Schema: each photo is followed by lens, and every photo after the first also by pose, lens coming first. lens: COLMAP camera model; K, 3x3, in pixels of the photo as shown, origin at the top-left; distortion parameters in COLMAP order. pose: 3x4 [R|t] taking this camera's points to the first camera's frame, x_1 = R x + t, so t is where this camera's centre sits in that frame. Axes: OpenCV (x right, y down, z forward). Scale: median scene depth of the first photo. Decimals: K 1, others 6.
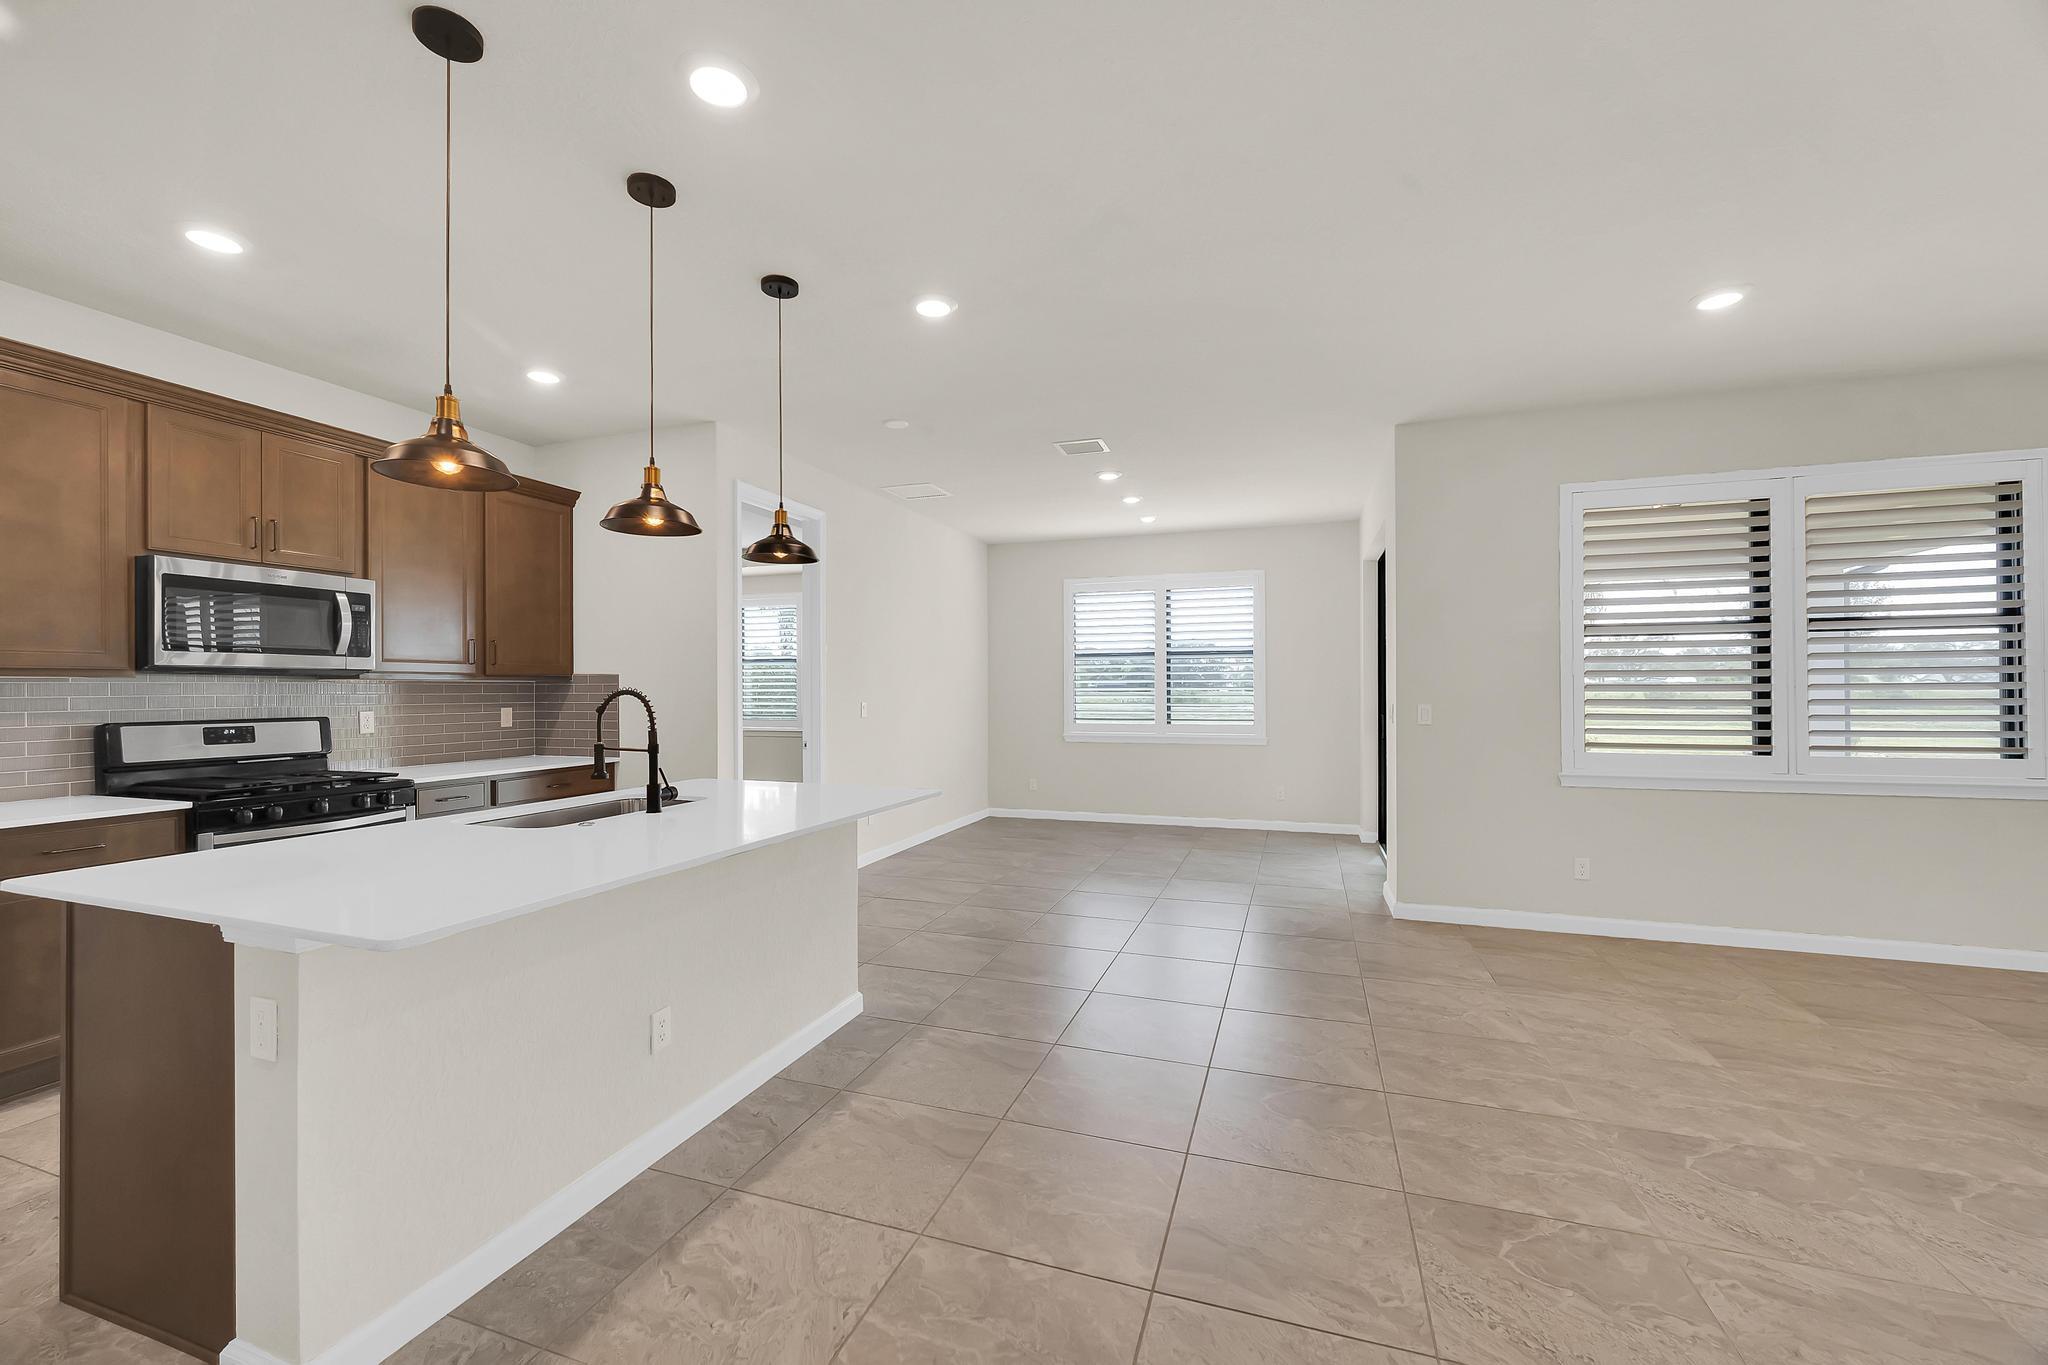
lens RADIAL K [[807.6, 0, 1001.3], [0, 807.6, 691.2], [0, 0, 1]] dist [-0.006169, 0.000882]
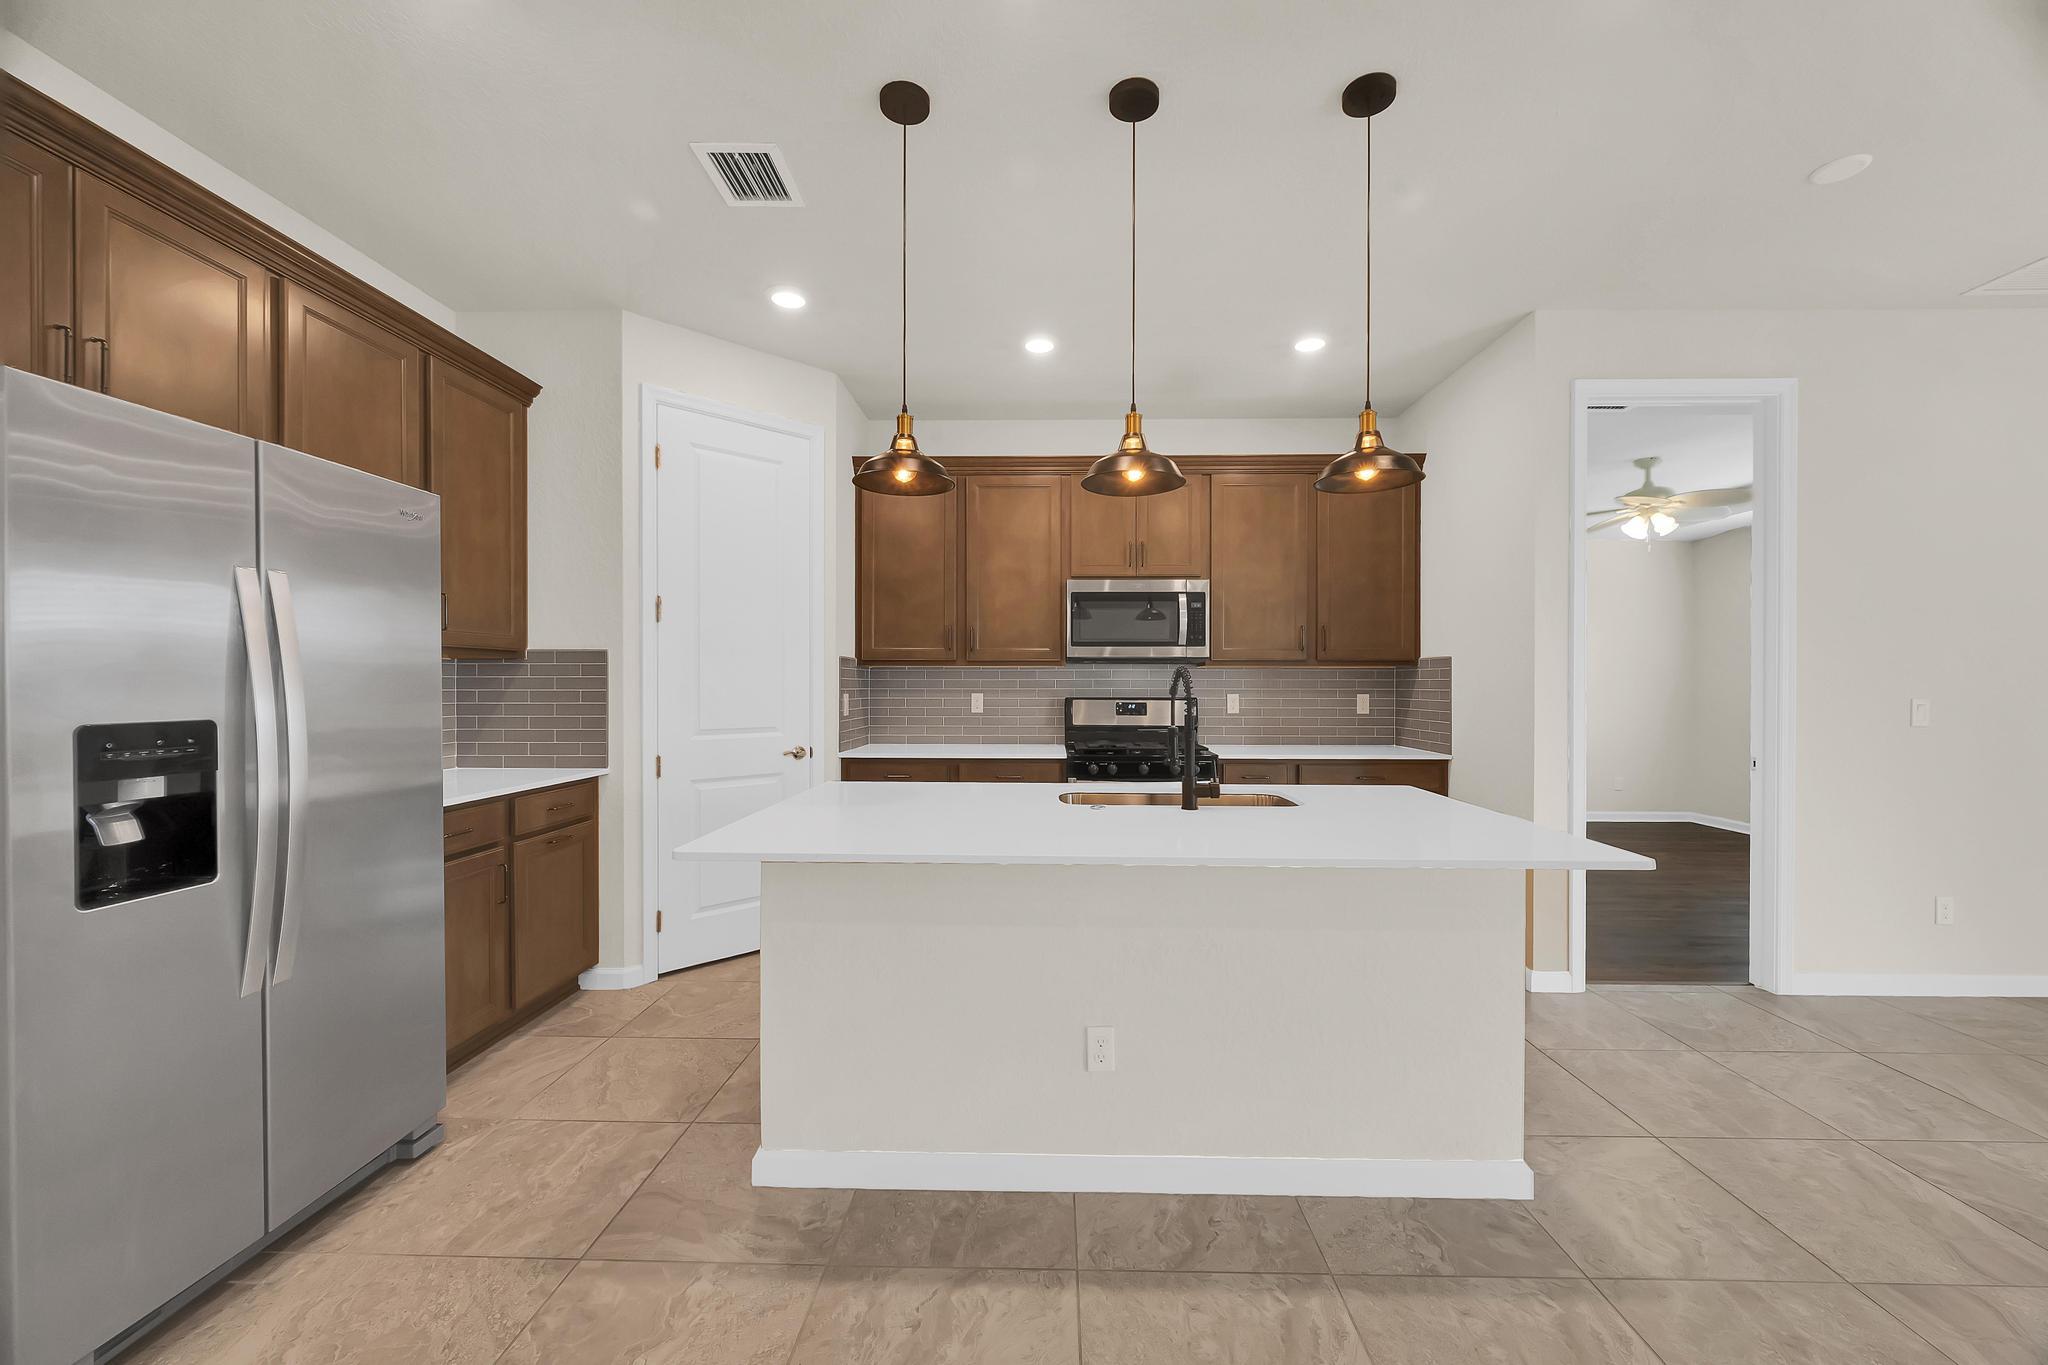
lens RADIAL K [[807.6, 0, 1042.8], [0, 807.6, 687.9], [0, 0, 1]] dist [-0.006169, 0.000882]
pose [[0.323436, 0.008886, -0.946208, 0.264971], [-0.005836, 0.999956, 0.007396, 0.011041], [0.946232, 0.003130, 0.323474, 0.438681]]
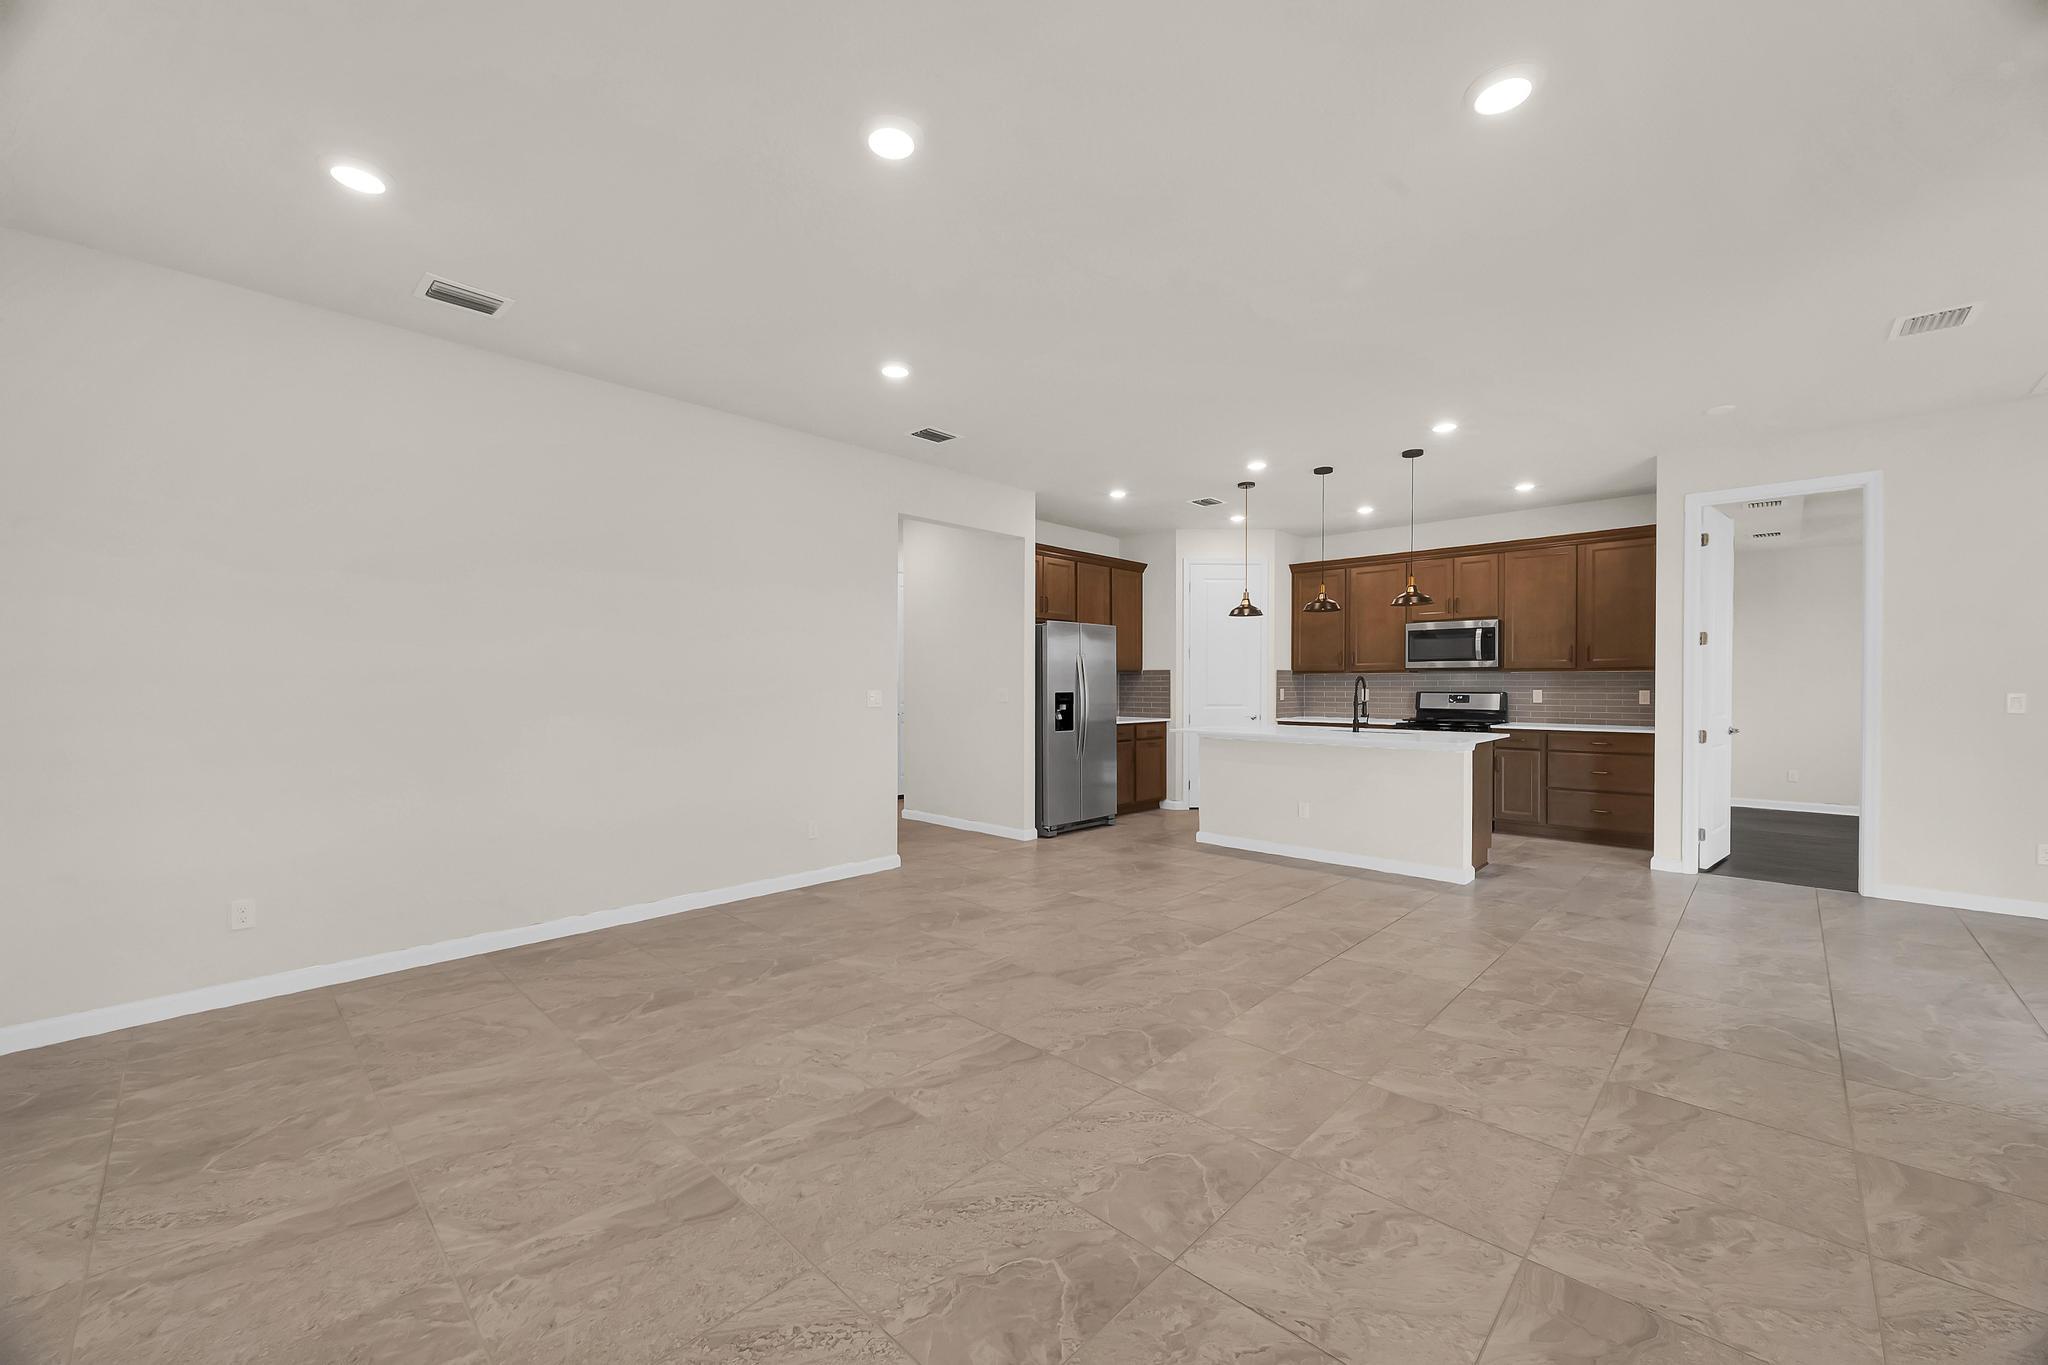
lens RADIAL K [[807.6, 0, 1014.3], [0, 807.6, 692.1], [0, 0, 1]] dist [-0.006169, 0.000882]
pose [[-0.410079, 0.013944, -0.911943, 1.543097], [-0.000675, 0.999878, 0.015592, 0.003866], [0.912050, 0.007009, -0.410020, 0.815949]]
